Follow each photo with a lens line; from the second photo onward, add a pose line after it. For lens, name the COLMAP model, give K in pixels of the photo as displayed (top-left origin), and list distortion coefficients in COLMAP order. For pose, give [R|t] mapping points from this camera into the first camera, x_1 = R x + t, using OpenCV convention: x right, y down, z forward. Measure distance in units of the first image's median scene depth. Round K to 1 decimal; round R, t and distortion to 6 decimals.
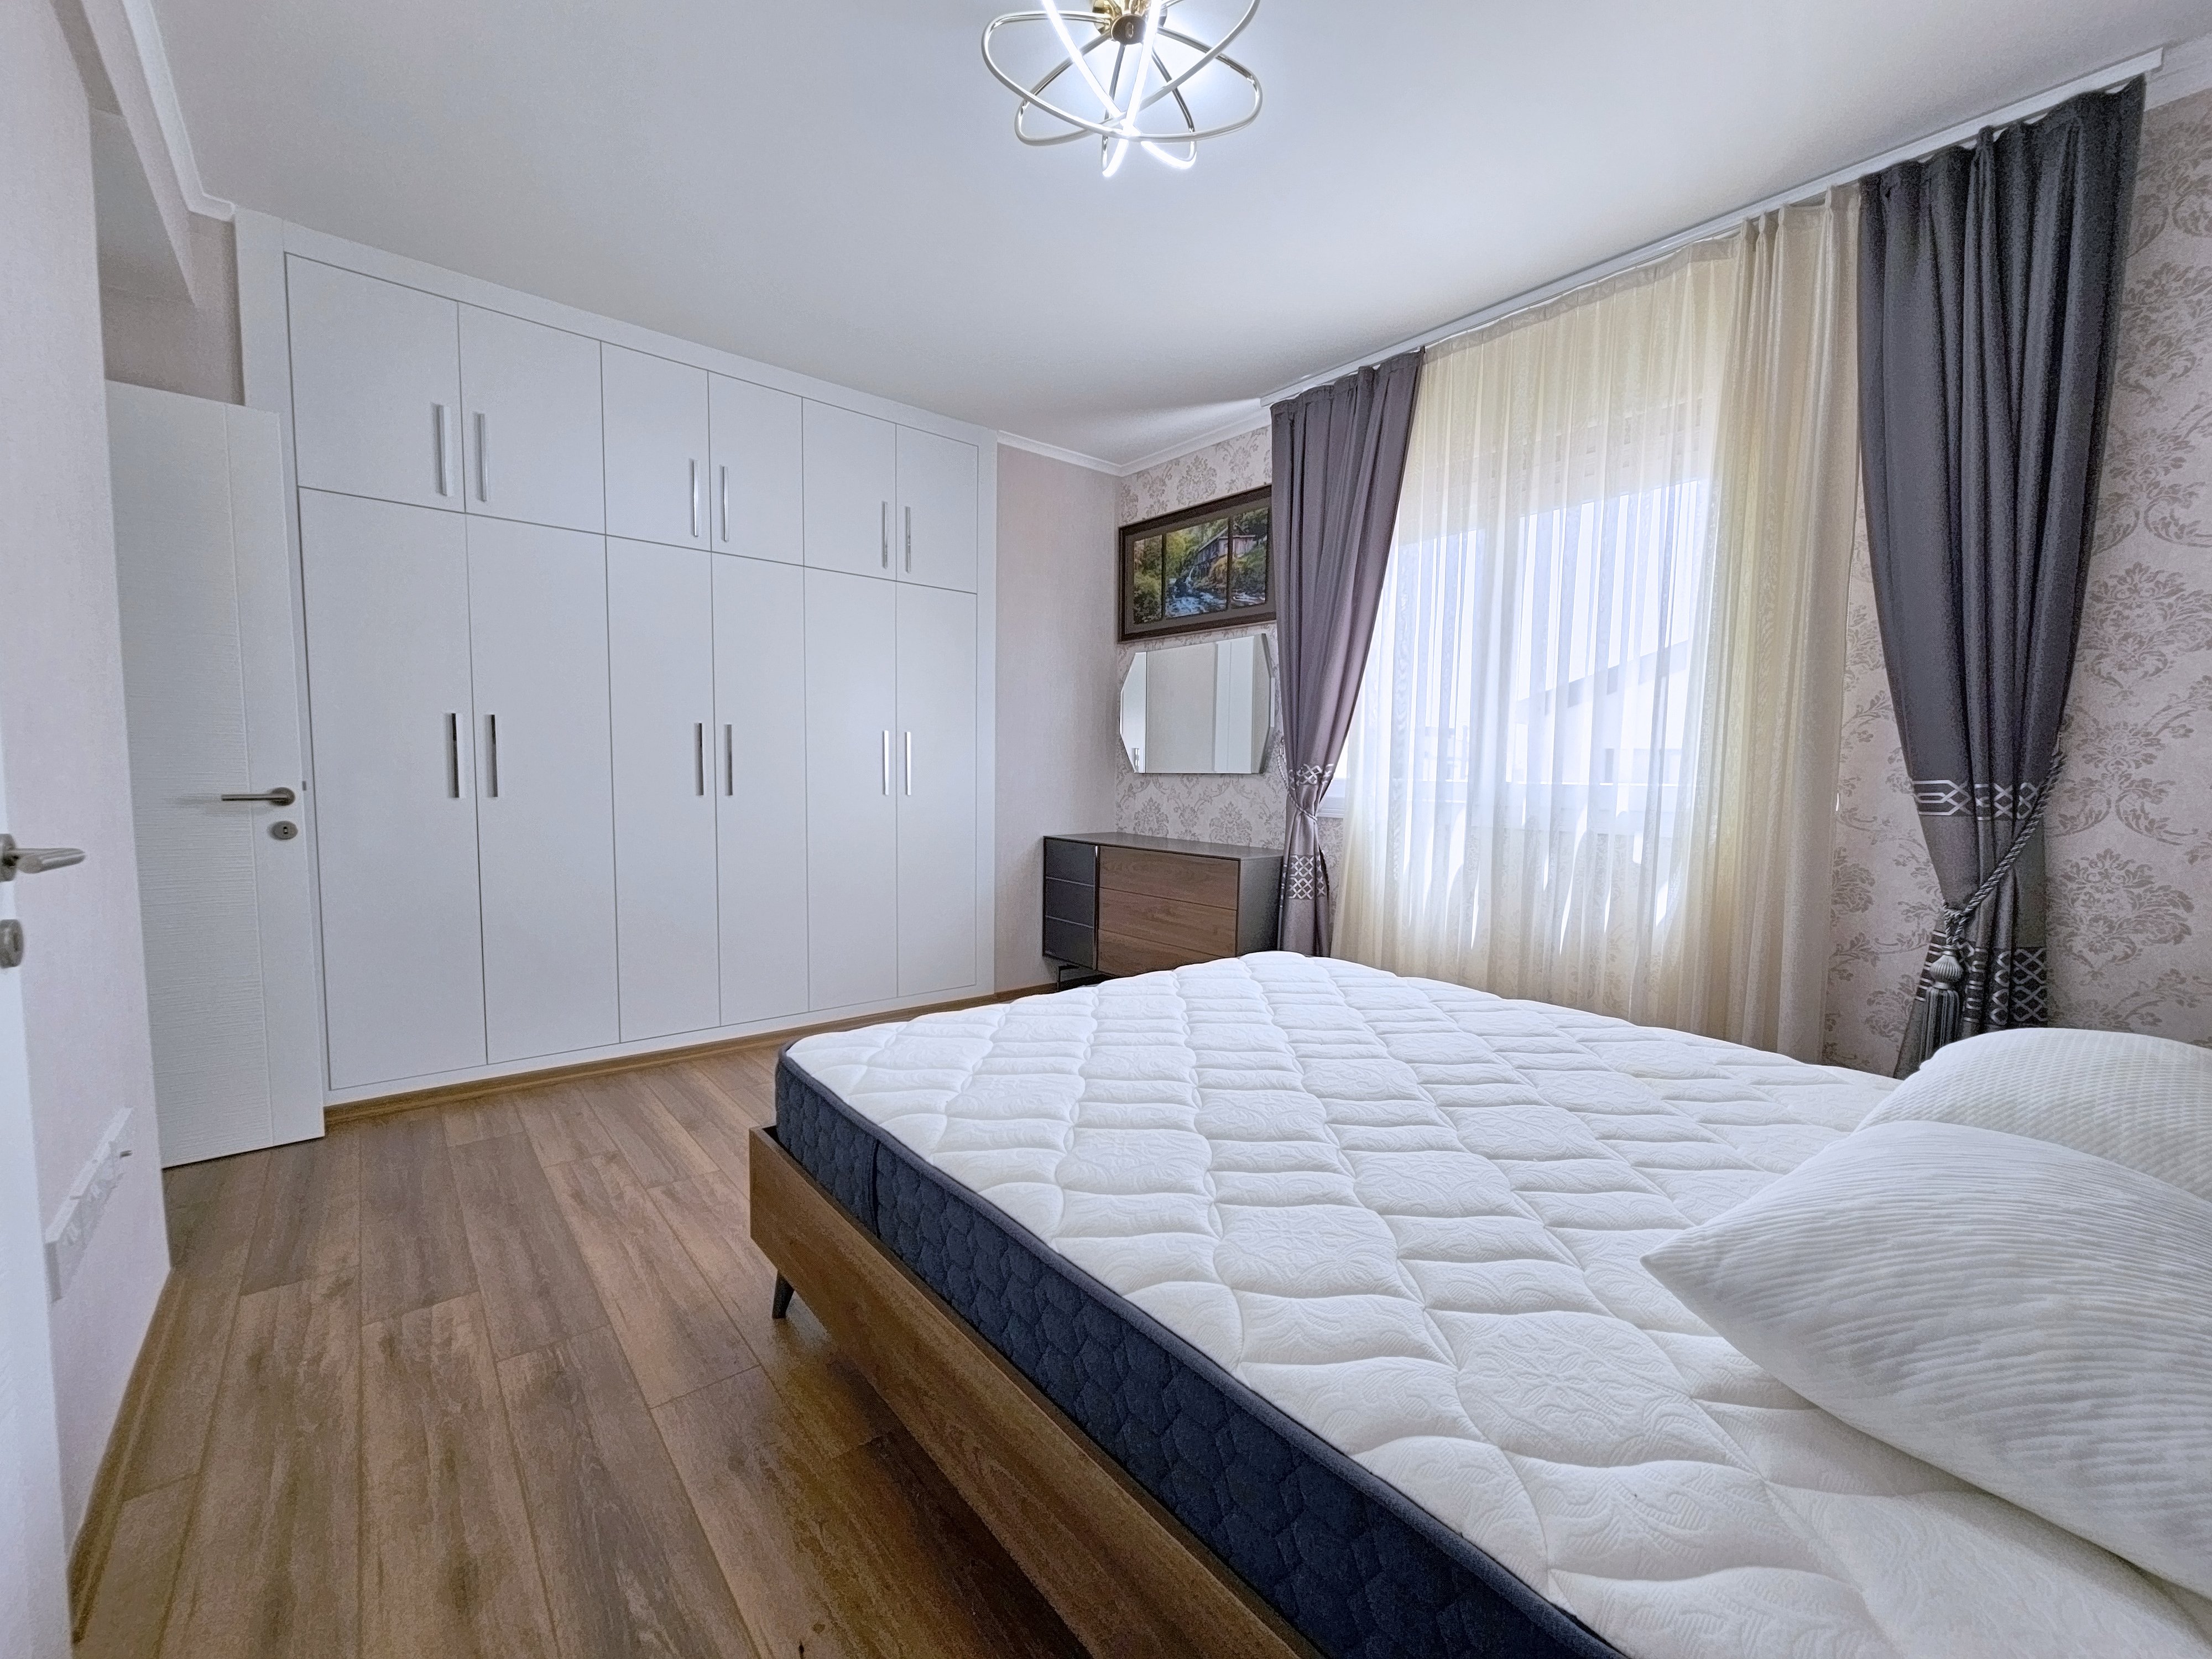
lens RADIAL K [[896.5, 0, 1118.4], [0, 896.5, 839.0], [0, 0, 1]] dist [-0.007259, -0.000223]
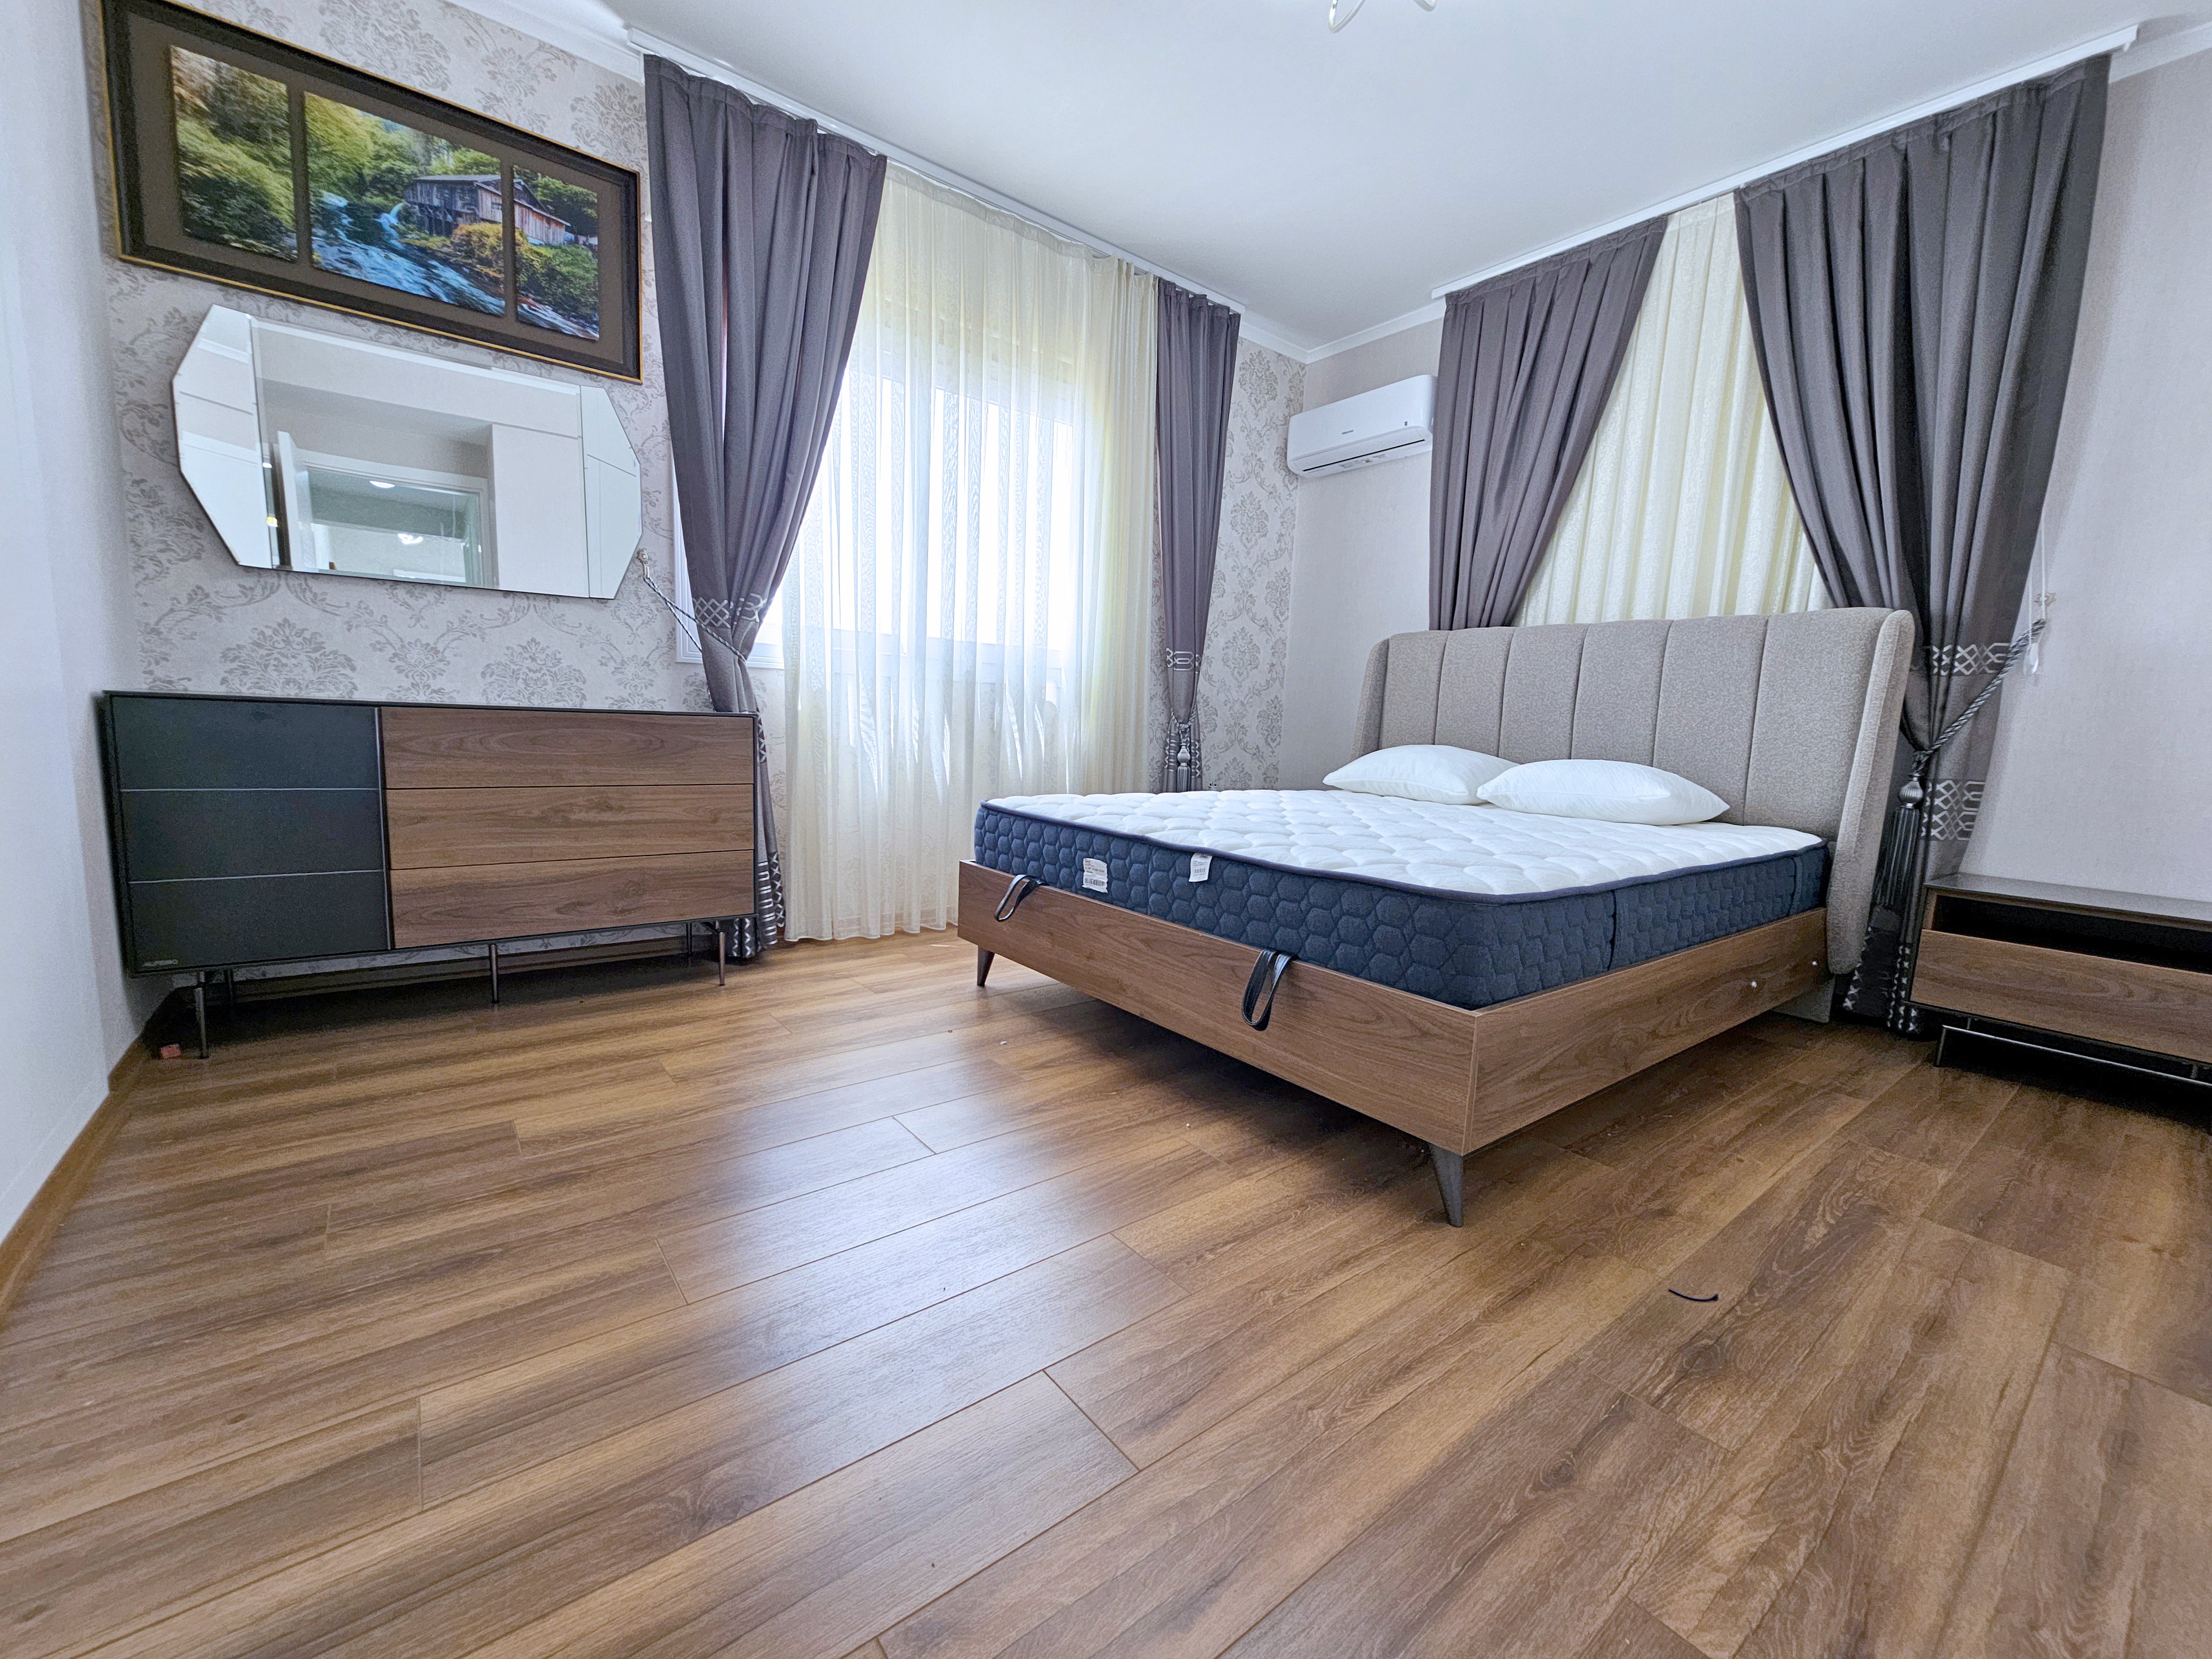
lens RADIAL K [[896.5, 0, 1118.4], [0, 896.5, 839.0], [0, 0, 1]] dist [-0.007259, -0.000223]
pose [[0.037112, -0.141104, 0.989299, -0.546056], [0.037004, 0.989496, 0.139744, 0.028160], [-0.998626, 0.031421, 0.041943, 0.599123]]
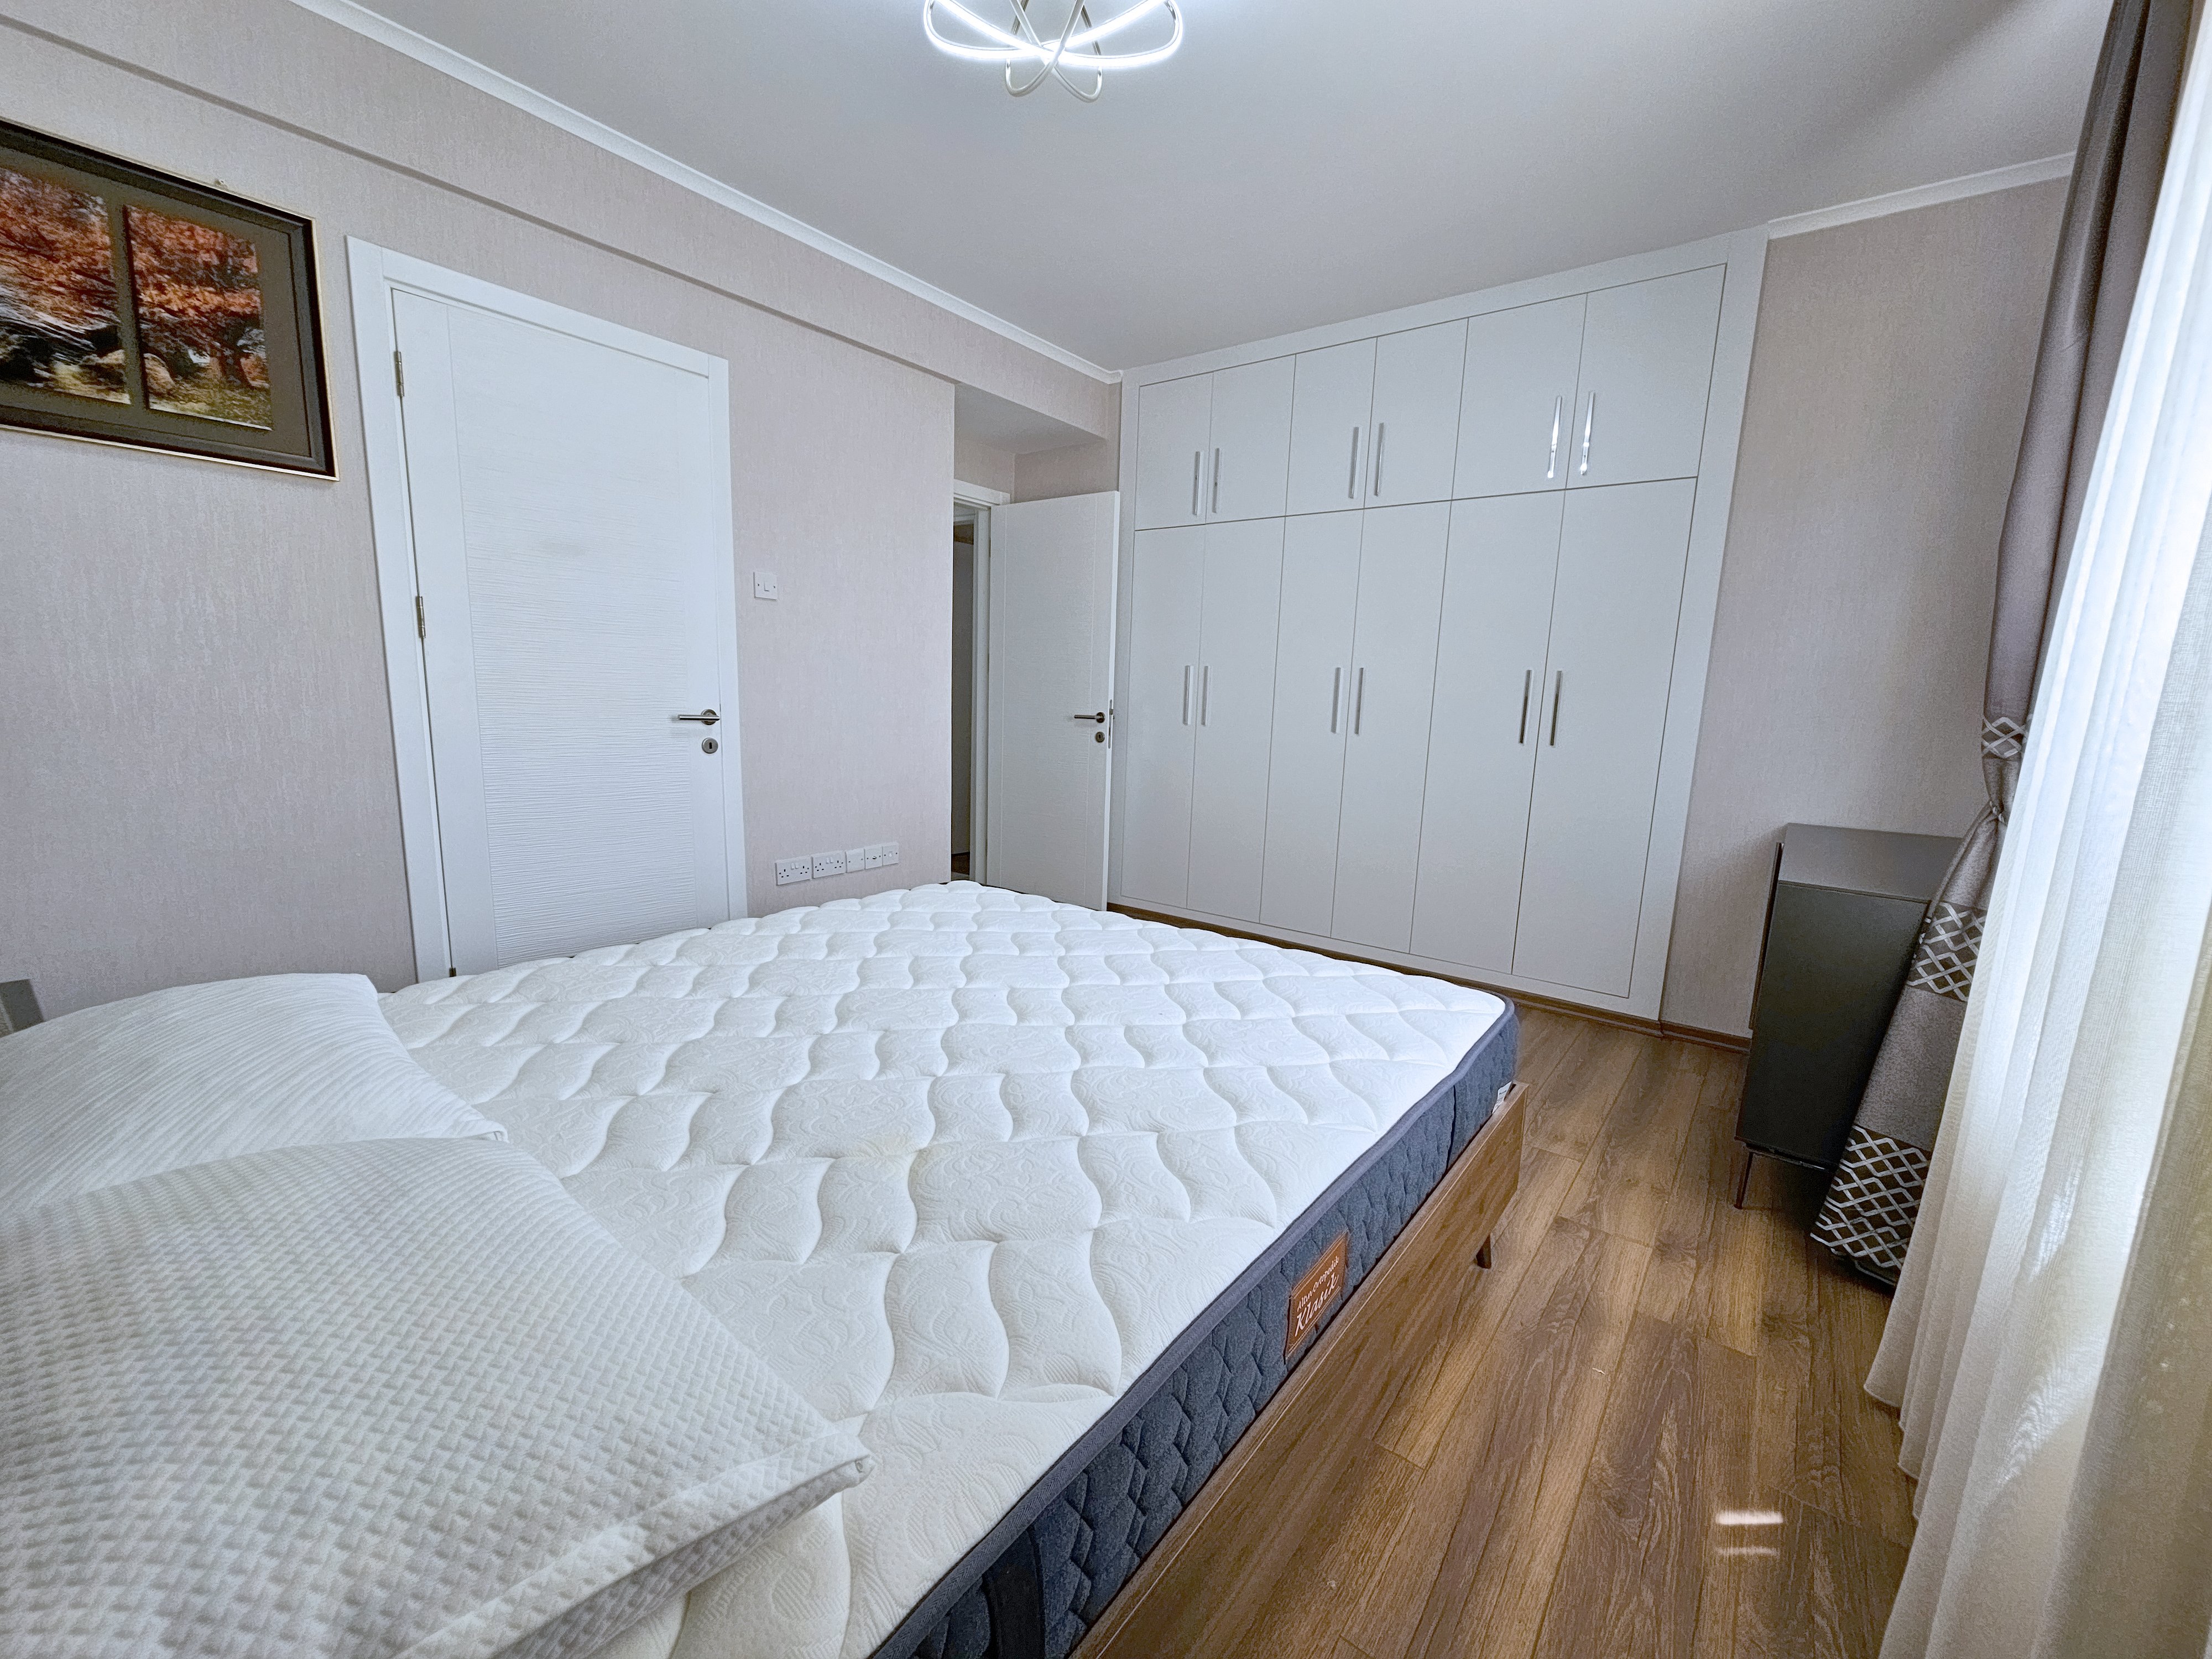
lens RADIAL K [[896.5, 0, 1118.4], [0, 896.5, 839.0], [0, 0, 1]] dist [-0.007259, -0.000223]
pose [[0.221204, 0.146643, -0.964139, 0.516843], [-0.108781, 0.986171, 0.125036, -0.023793], [0.969142, 0.077222, 0.234096, 0.425640]]
